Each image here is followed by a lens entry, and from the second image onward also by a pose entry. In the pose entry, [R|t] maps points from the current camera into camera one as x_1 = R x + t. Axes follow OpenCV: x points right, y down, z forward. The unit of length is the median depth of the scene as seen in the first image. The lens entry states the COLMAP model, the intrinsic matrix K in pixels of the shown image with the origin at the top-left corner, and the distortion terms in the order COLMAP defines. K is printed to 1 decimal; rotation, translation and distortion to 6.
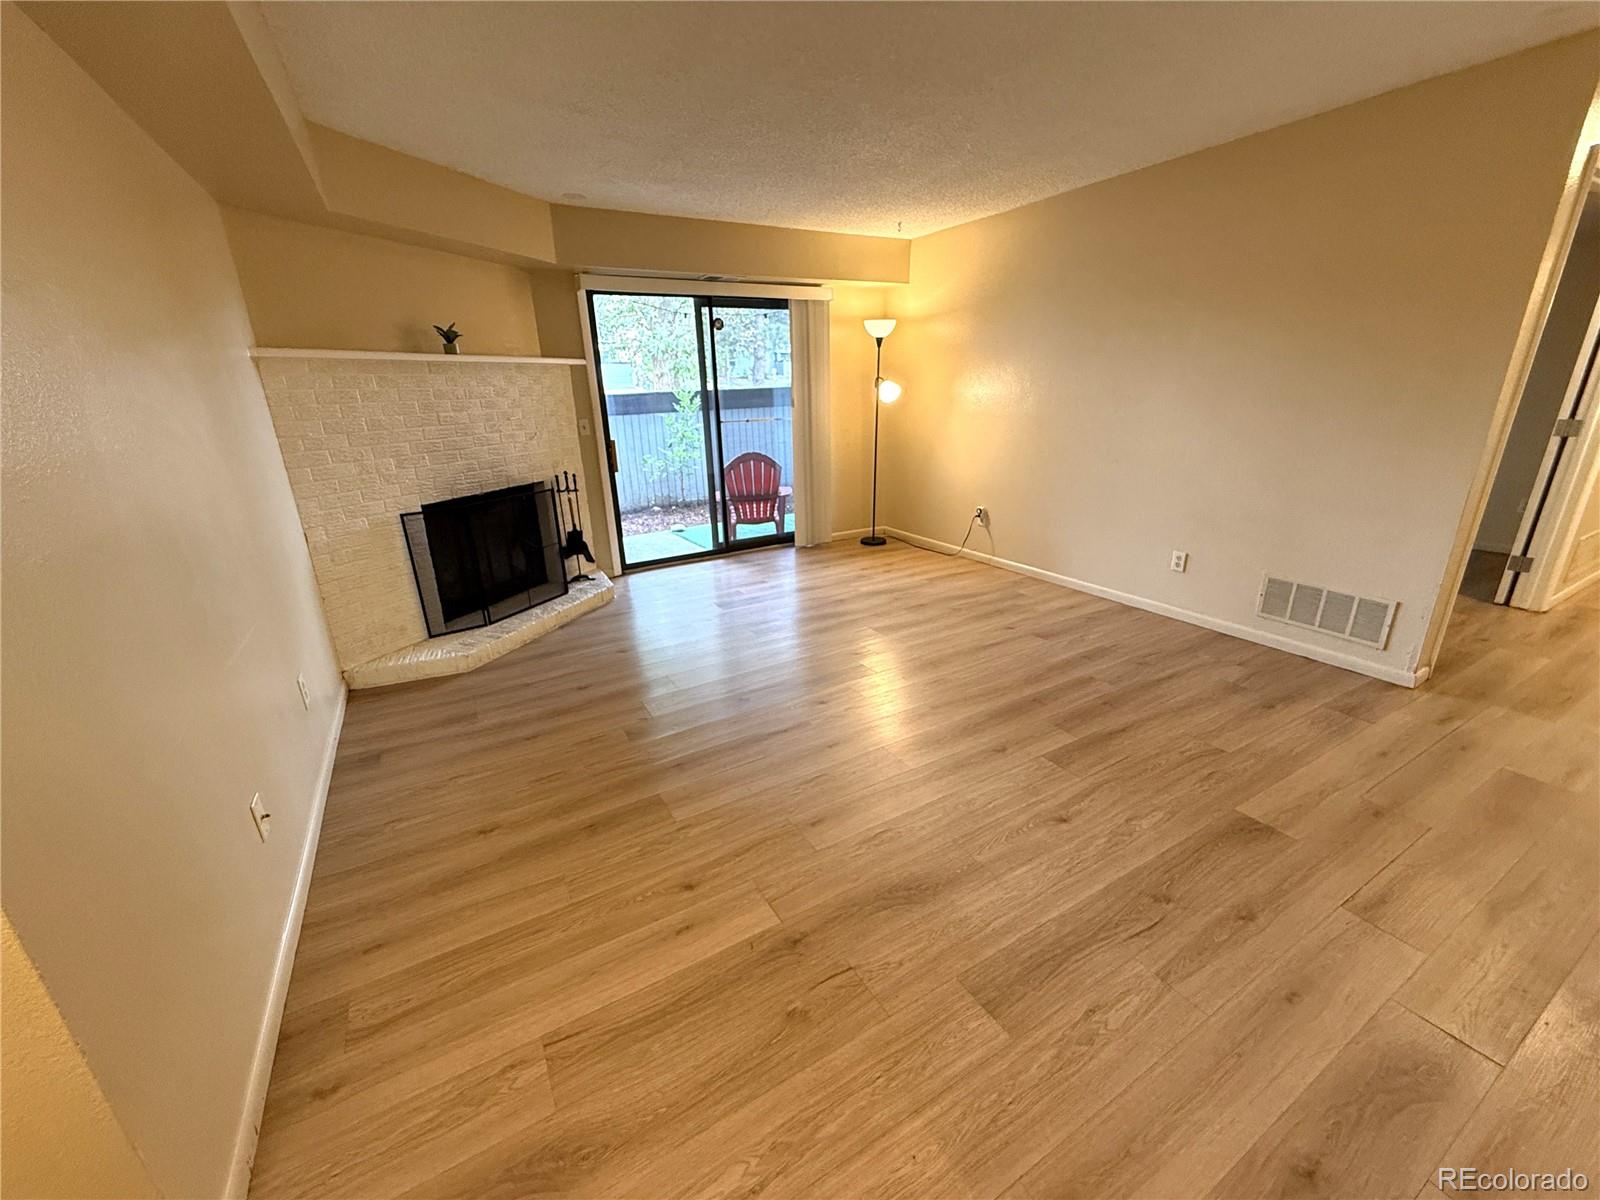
lens RADIAL K [[639.1, 0, 796.1], [0, 639.1, 598.2], [0, 0, 1]] dist [0.001341, -0.000247]
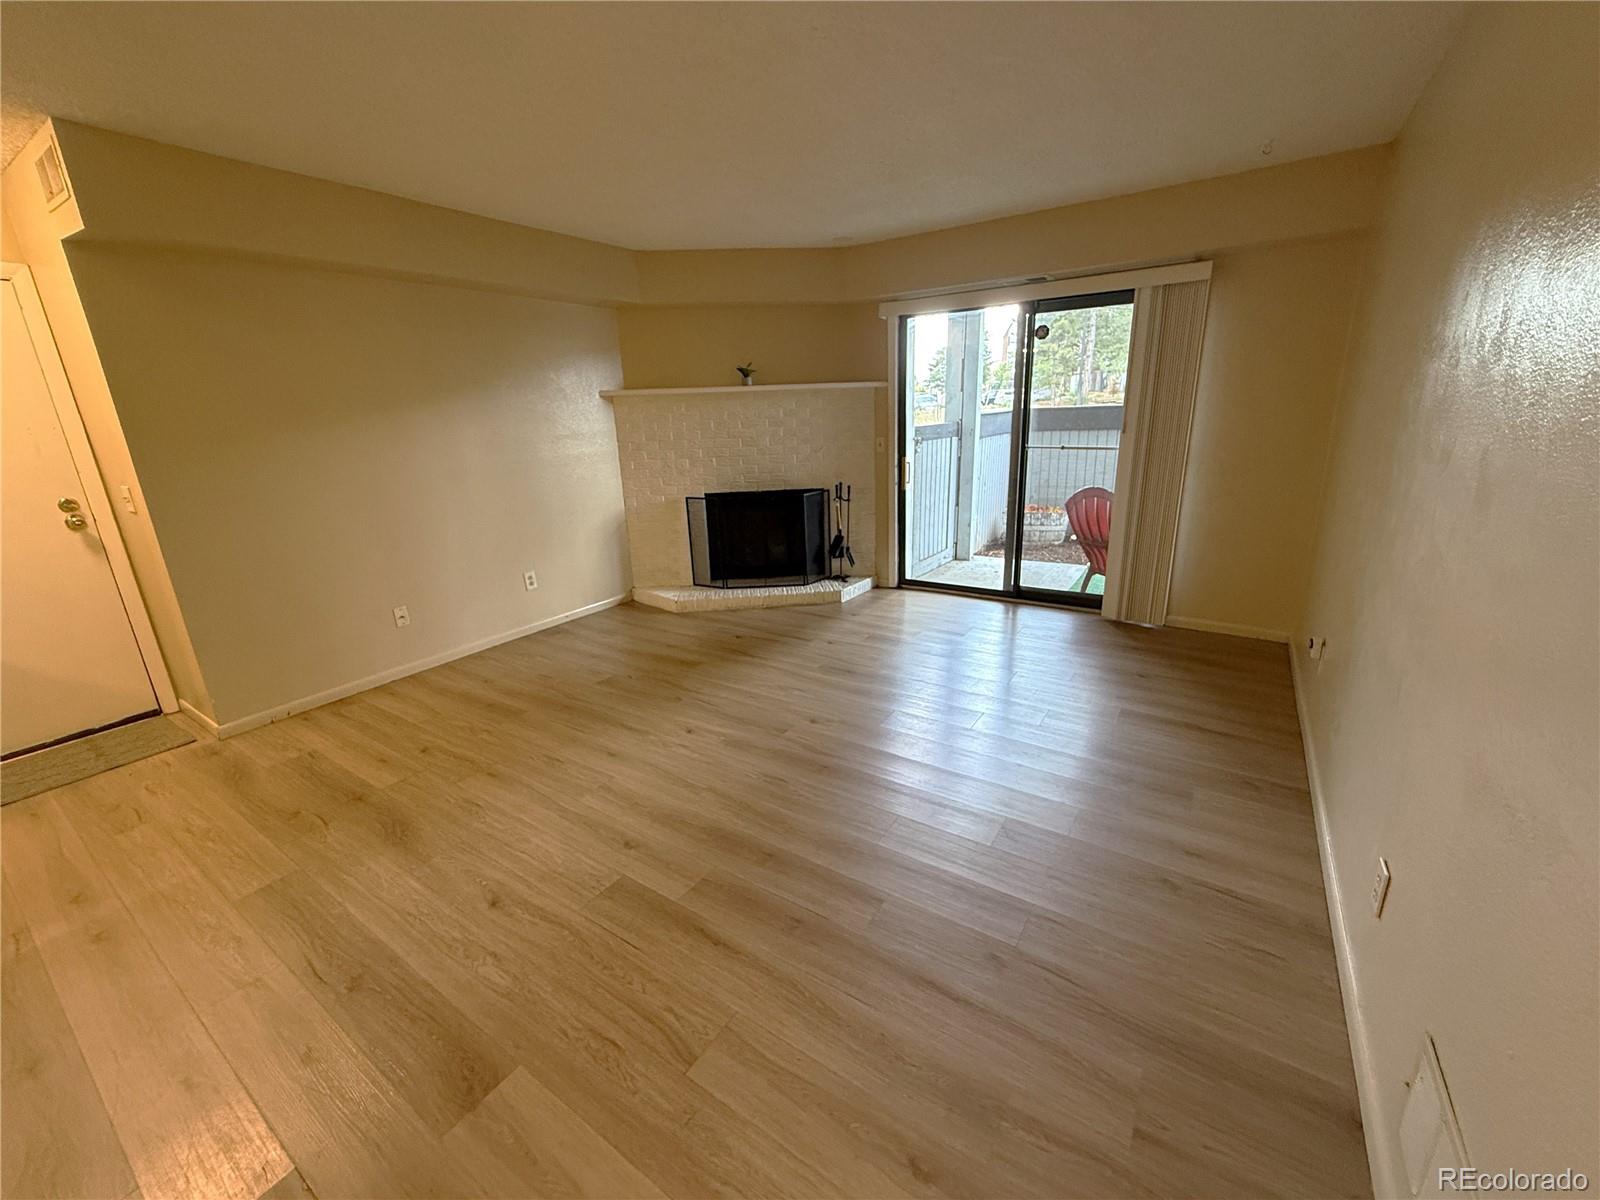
lens RADIAL K [[644.2, 0, 796.1], [0, 644.2, 591.6], [0, 0, 1]] dist [0.001376, -0.000110]
pose [[0.438966, 0.258804, -0.860424, 0.563716], [-0.263842, 0.952530, 0.151902, -0.148848], [0.858893, 0.160336, 0.486411, 0.368290]]
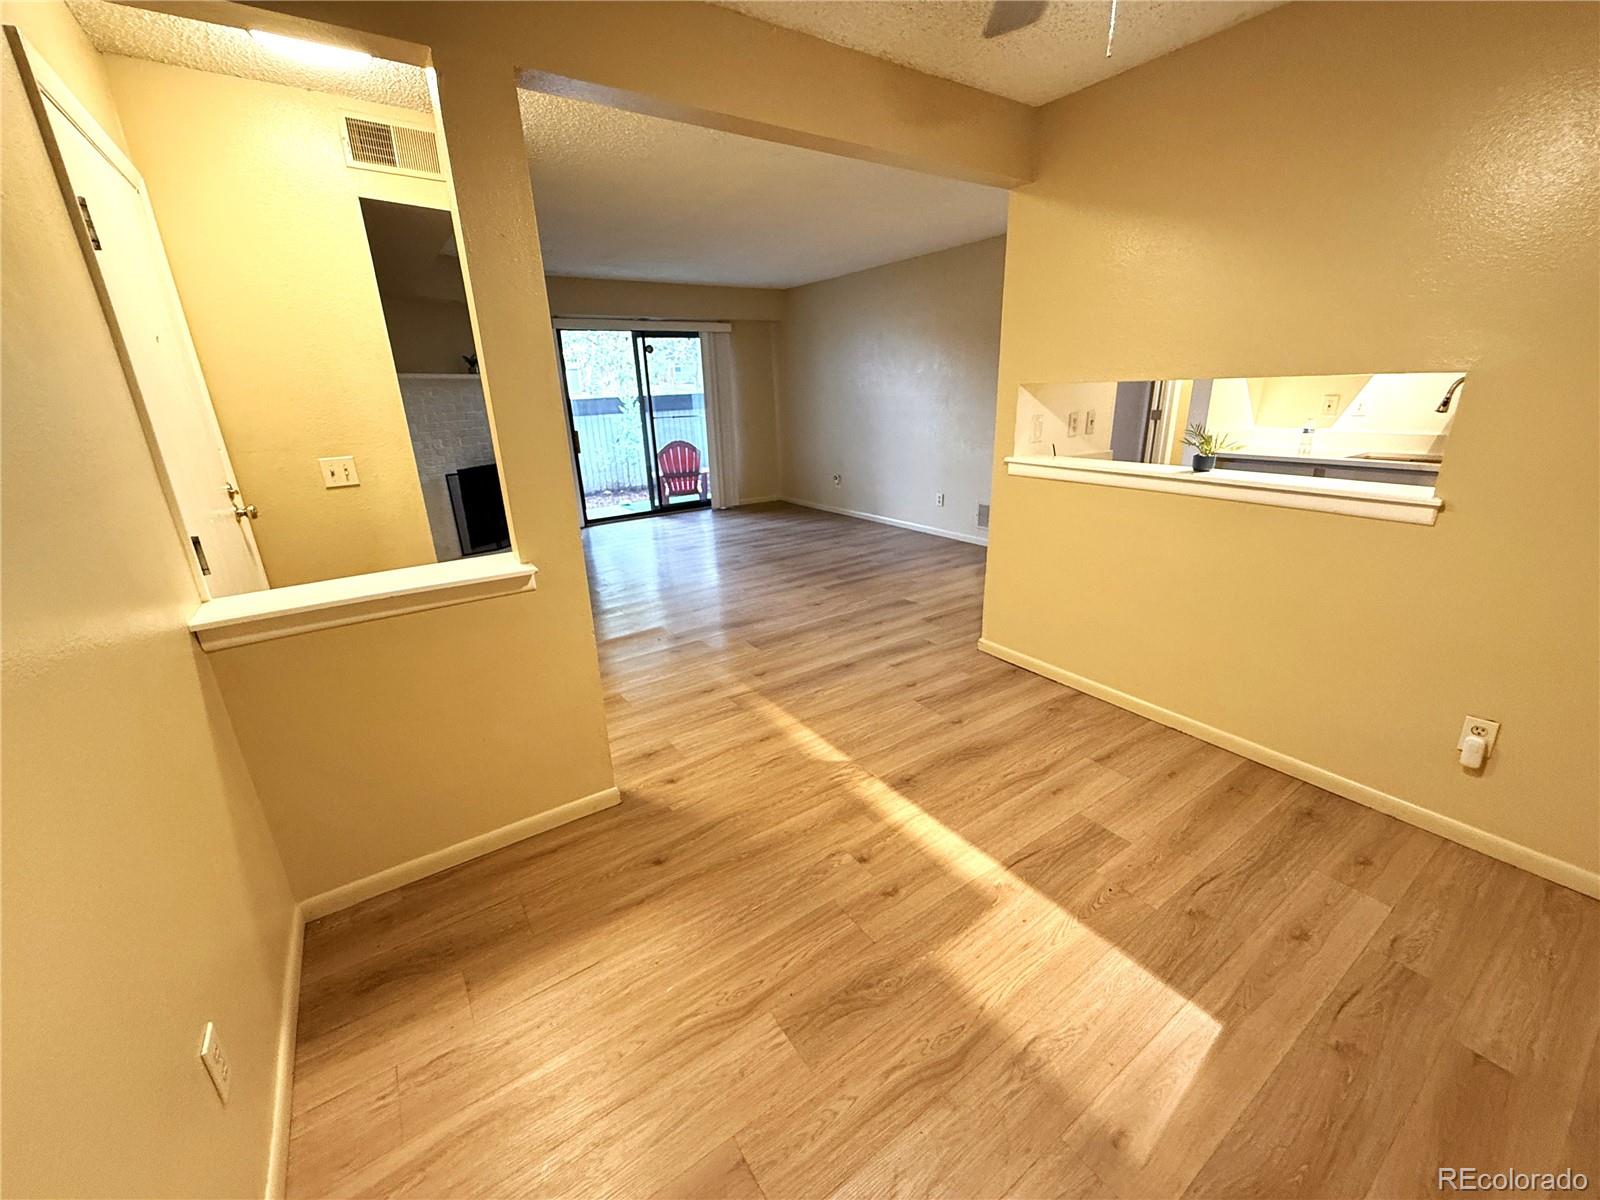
lens RADIAL K [[639.1, 0, 796.1], [0, 639.1, 598.2], [0, 0, 1]] dist [0.001341, -0.000247]
pose [[0.997051, -0.028835, 0.071124, 0.088641], [0.029361, 0.999549, -0.006349, 0.146656], [-0.070909, 0.008419, 0.997447, -0.447152]]
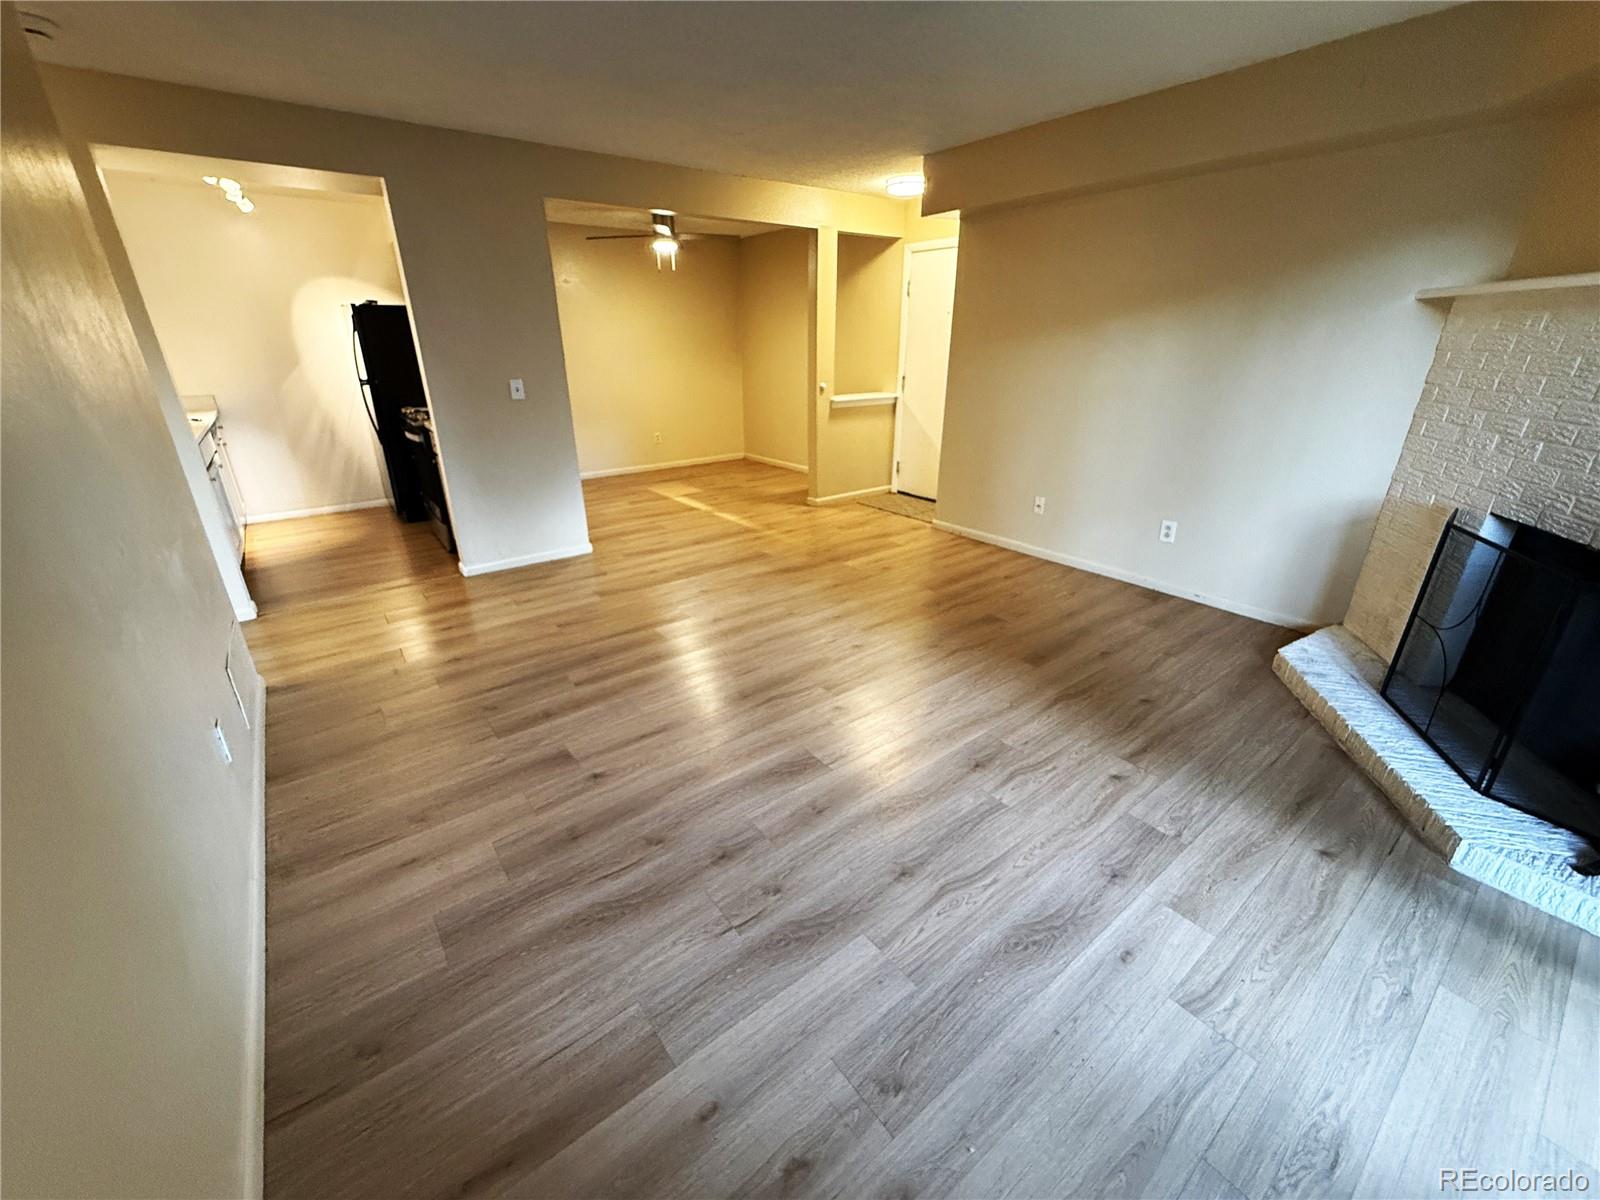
lens RADIAL K [[639.1, 0, 796.1], [0, 639.1, 598.2], [0, 0, 1]] dist [0.001341, -0.000247]
pose [[-0.990967, 0.079315, -0.108135, 0.153339], [-0.011249, 0.754342, 0.656385, -0.365334], [0.133632, 0.651672, -0.746636, 1.046857]]
